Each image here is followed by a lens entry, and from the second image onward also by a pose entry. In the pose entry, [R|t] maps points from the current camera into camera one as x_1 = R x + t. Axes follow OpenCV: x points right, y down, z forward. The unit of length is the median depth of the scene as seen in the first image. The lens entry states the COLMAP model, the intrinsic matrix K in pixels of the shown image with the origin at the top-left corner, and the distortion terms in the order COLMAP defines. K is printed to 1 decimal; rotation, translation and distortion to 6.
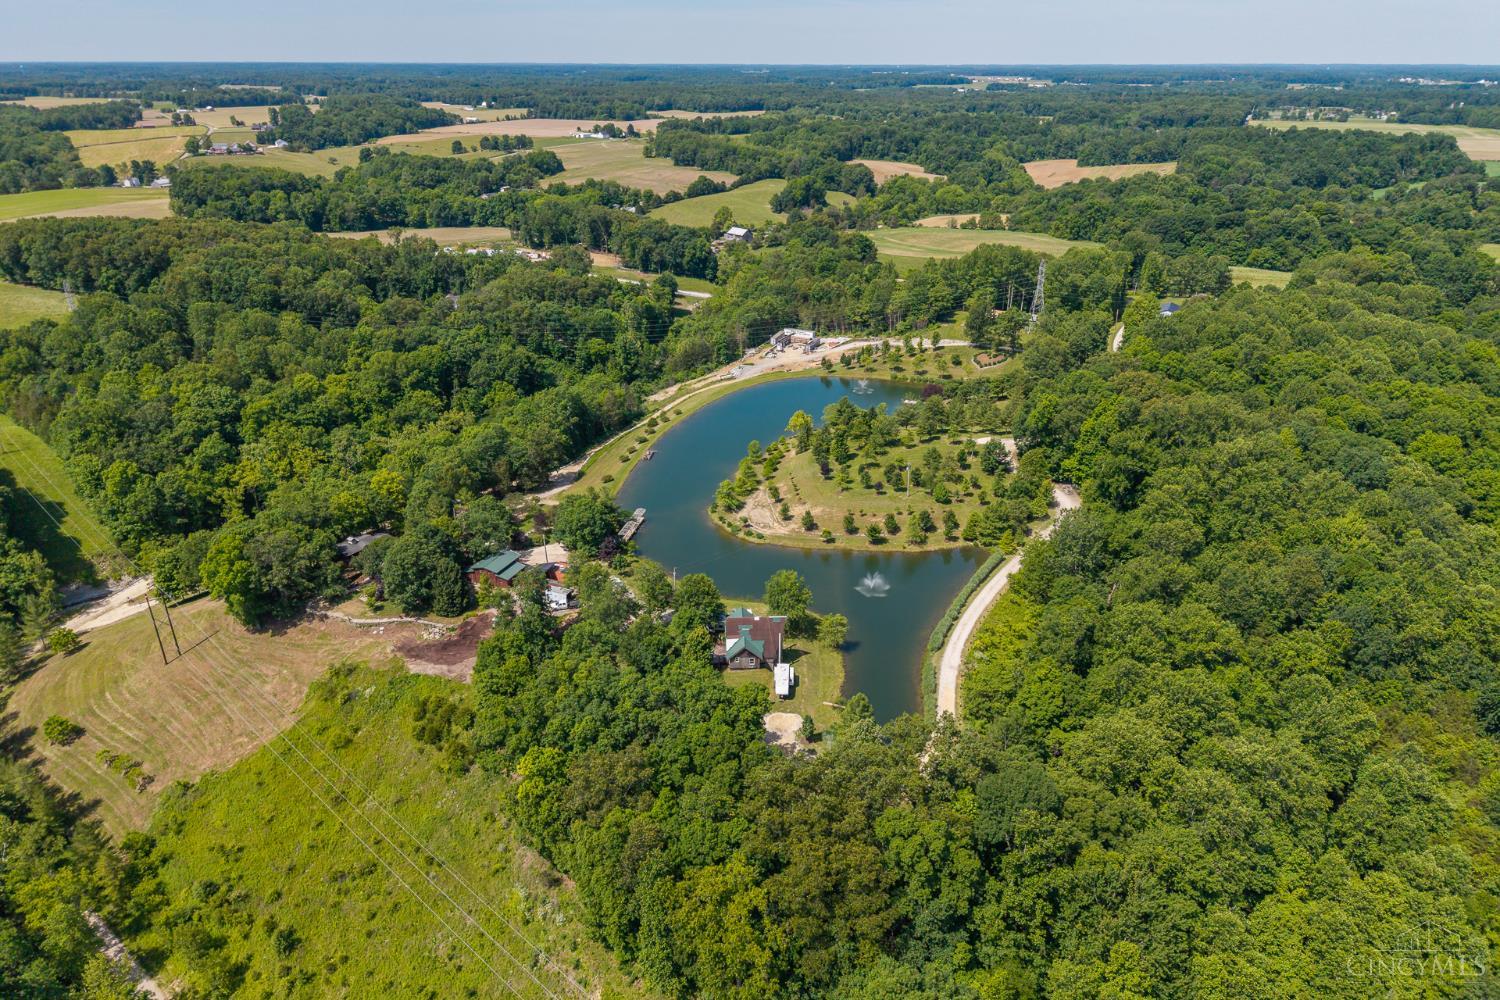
lens RADIAL K [[1005.3, 0, 750.0], [0, 1005.3, 500.0], [0, 0, 1]] dist [0.028996, -0.028605]
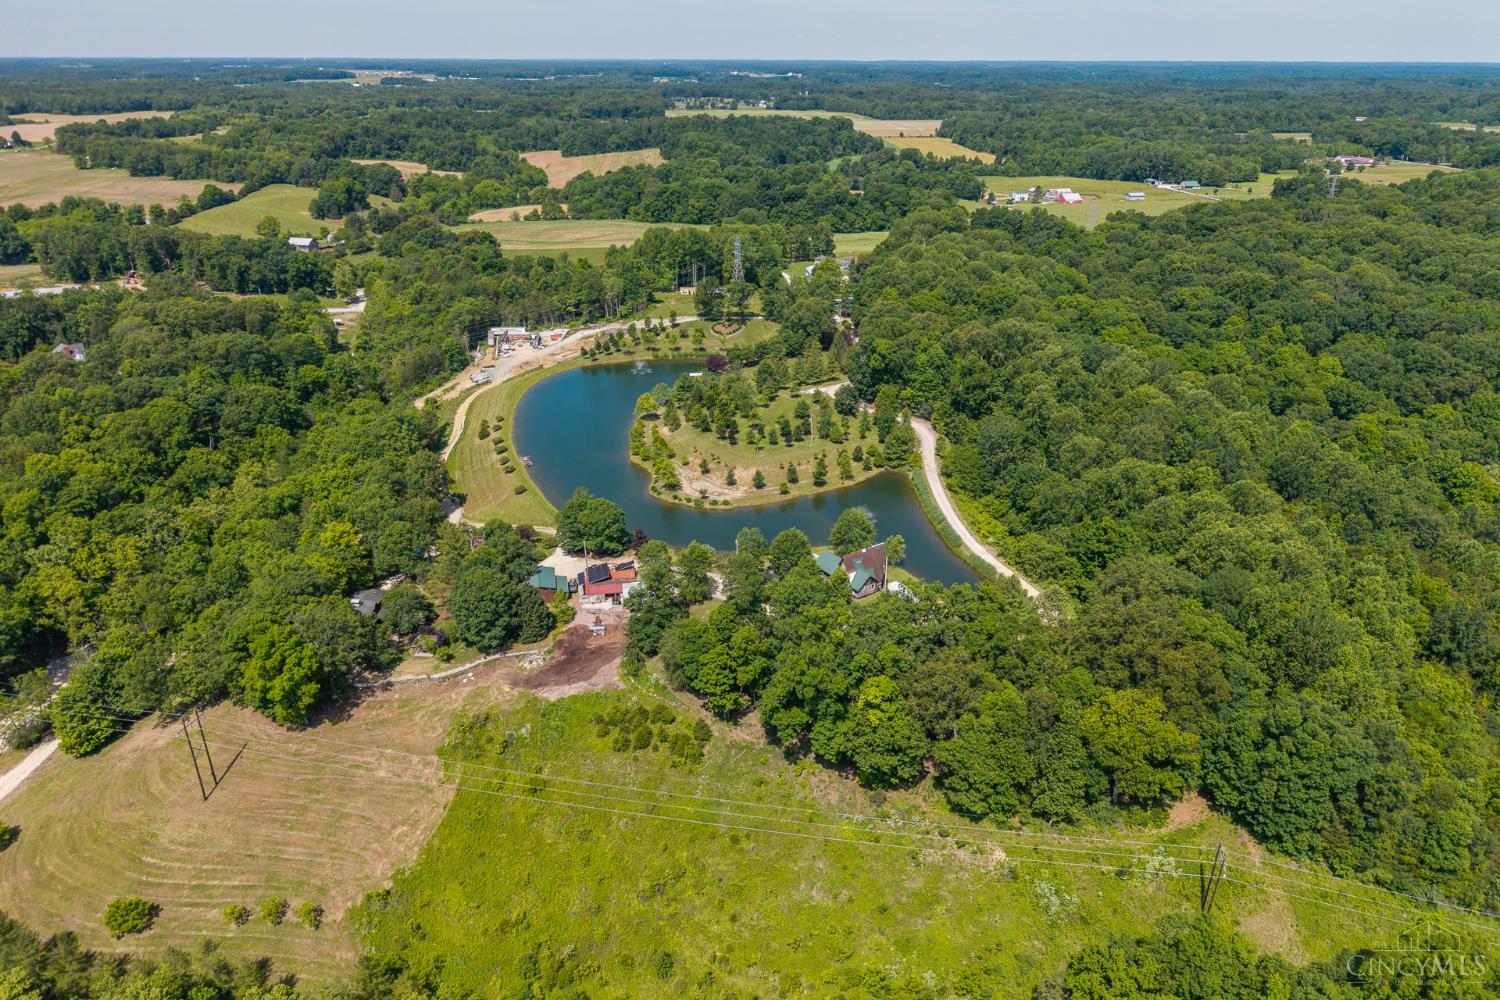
lens RADIAL K [[1005.3, 0, 750.0], [0, 1005.3, 500.0], [0, 0, 1]] dist [0.028996, -0.028605]
pose [[0.843450, -0.215236, 0.492204, -0.155379], [0.212787, 0.975143, 0.061785, -0.008558], [-0.493268, 0.052622, 0.868284, 0.016966]]
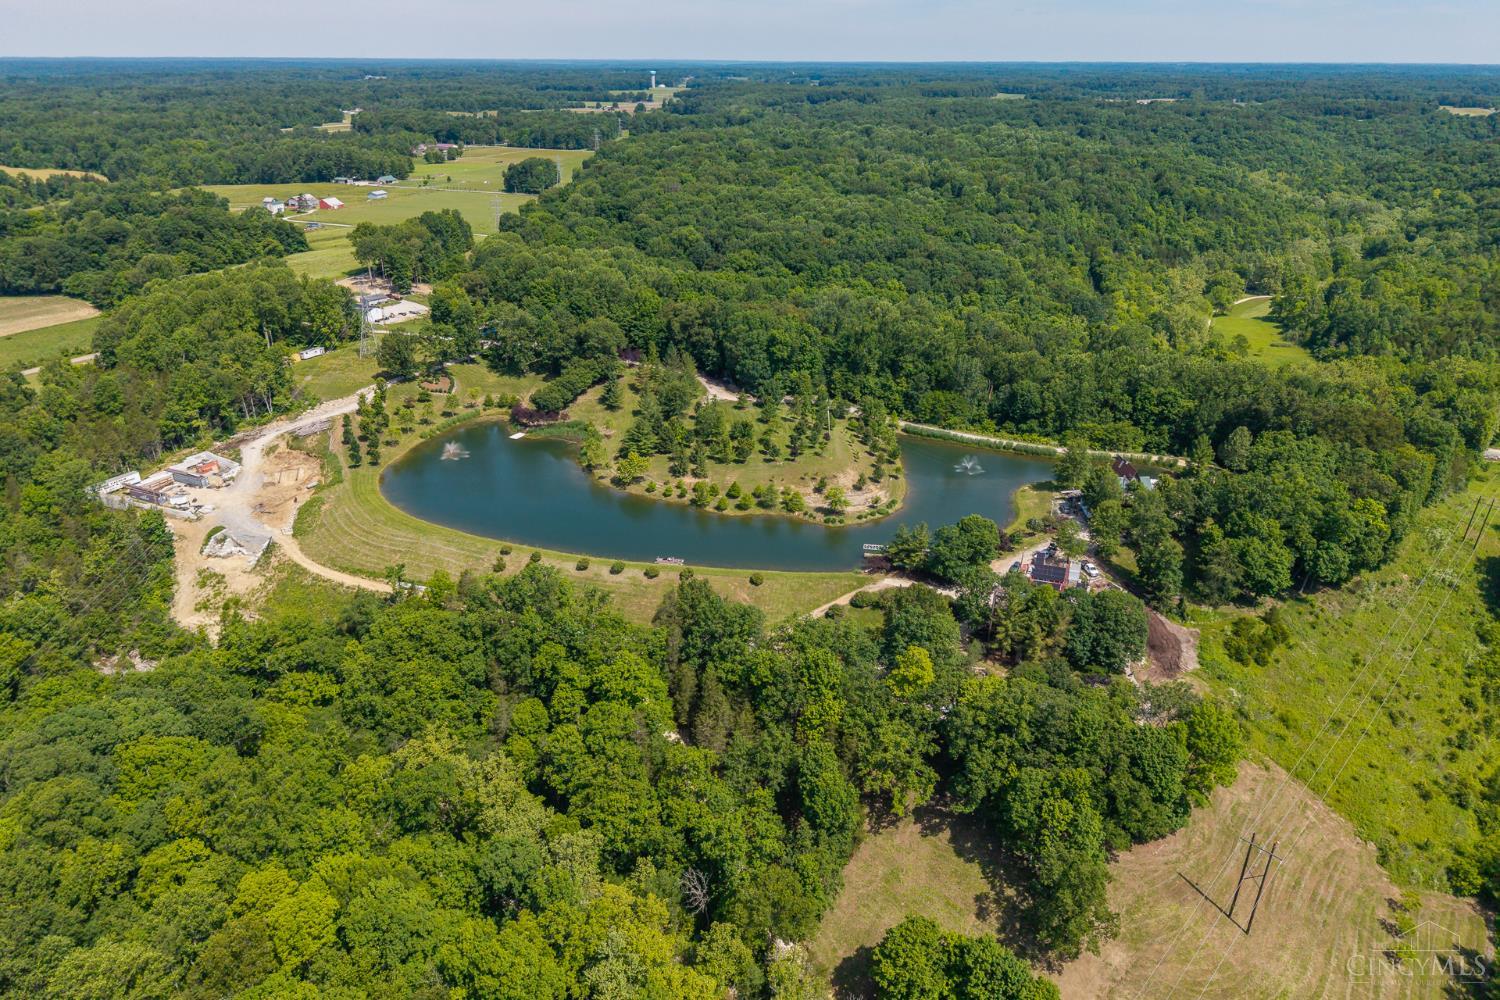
lens RADIAL K [[1005.3, 0, 750.0], [0, 1005.3, 500.0], [0, 0, 1]] dist [0.028996, -0.028605]
pose [[-0.018474, -0.404331, 0.914426, -0.303224], [0.394825, 0.837302, 0.378206, -0.135495], [-0.918571, 0.368025, 0.144172, 0.308371]]
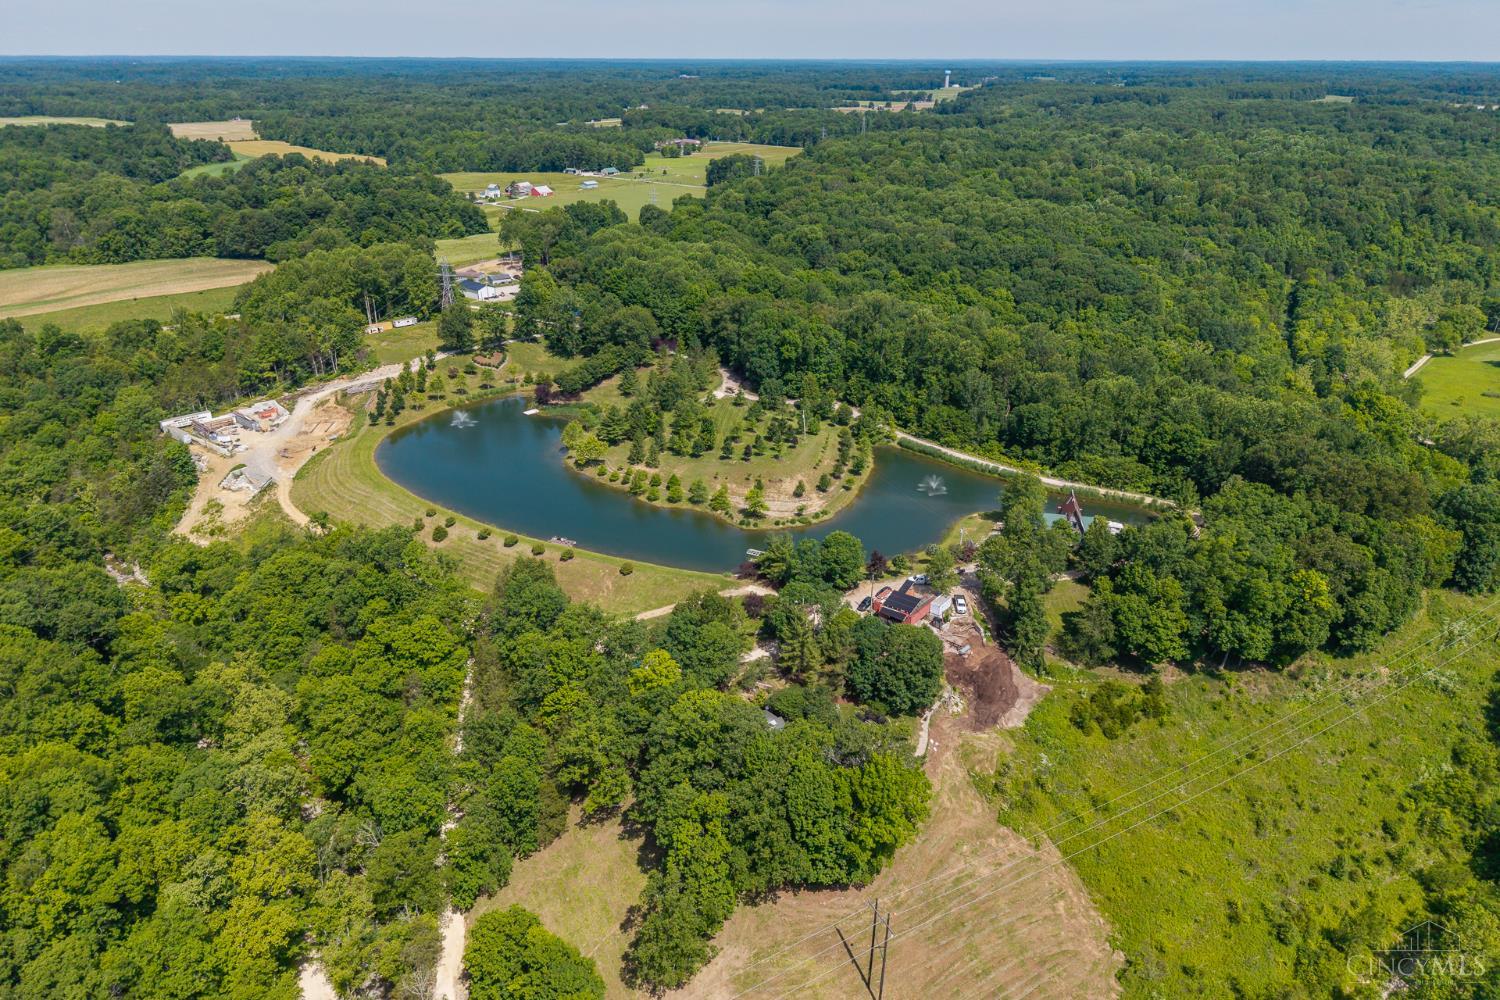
lens RADIAL K [[1005.3, 0, 750.0], [0, 1005.3, 500.0], [0, 0, 1]] dist [0.028996, -0.028605]
pose [[0.267715, -0.390033, 0.881024, -0.288628], [0.381658, 0.882532, 0.274727, -0.090998], [-0.884684, 0.262701, 0.385126, 0.207639]]
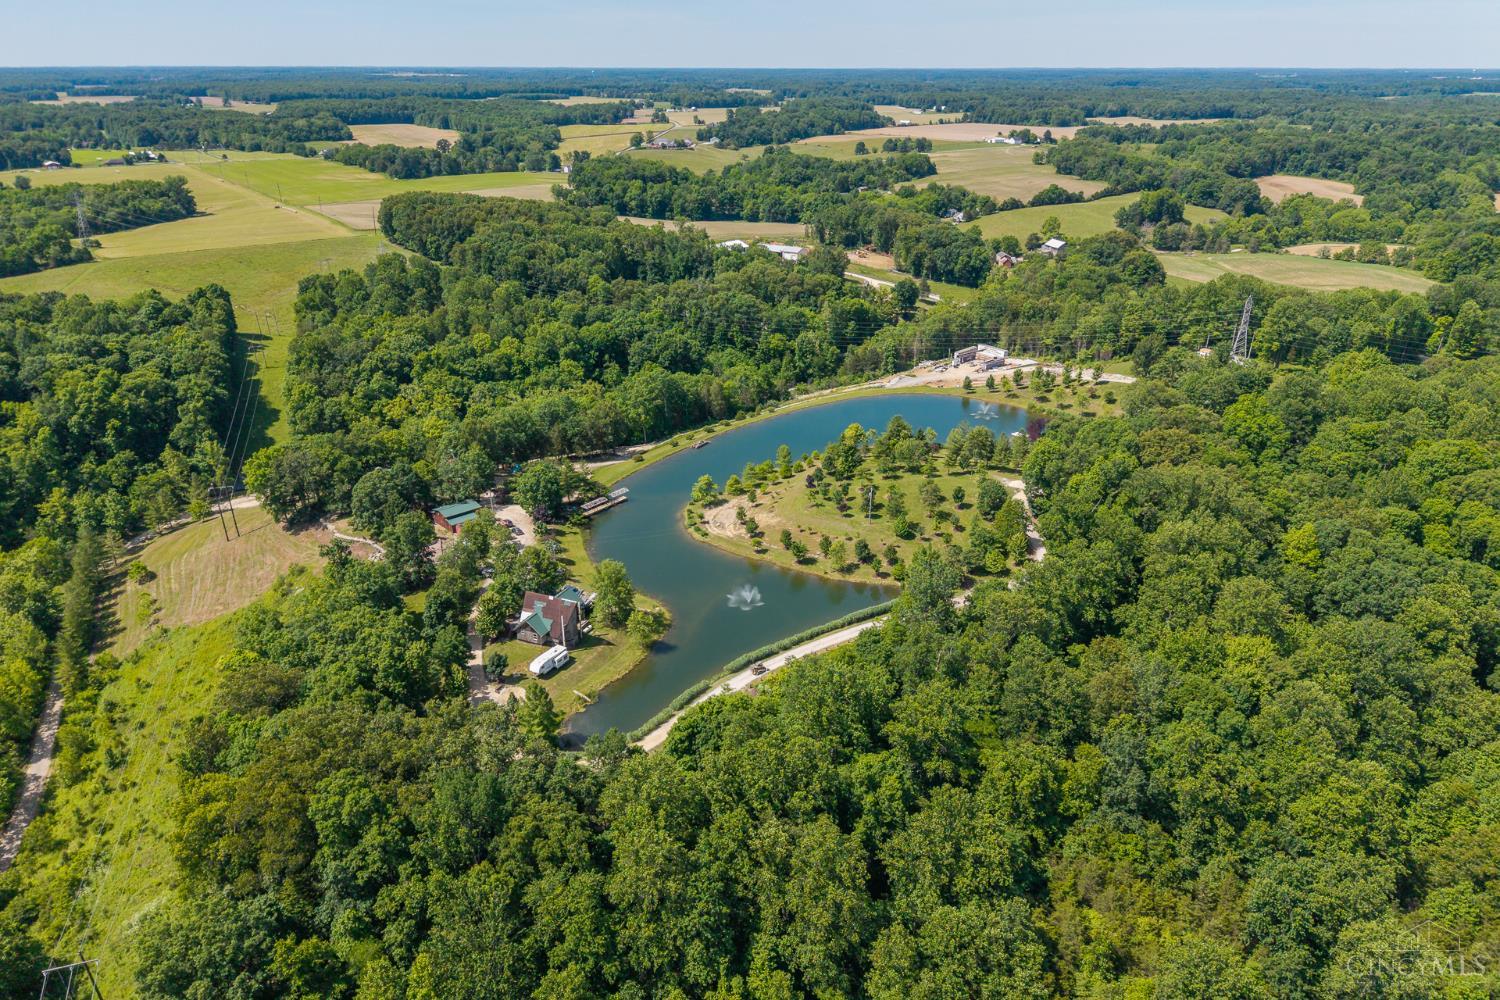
lens RADIAL K [[1005.3, 0, 750.0], [0, 1005.3, 500.0], [0, 0, 1]] dist [0.028996, -0.028605]
pose [[0.898259, 0.173015, -0.403977, 0.141894], [-0.174692, 0.984069, 0.033021, -0.012014], [0.403255, 0.040911, 0.914173, 0.031309]]
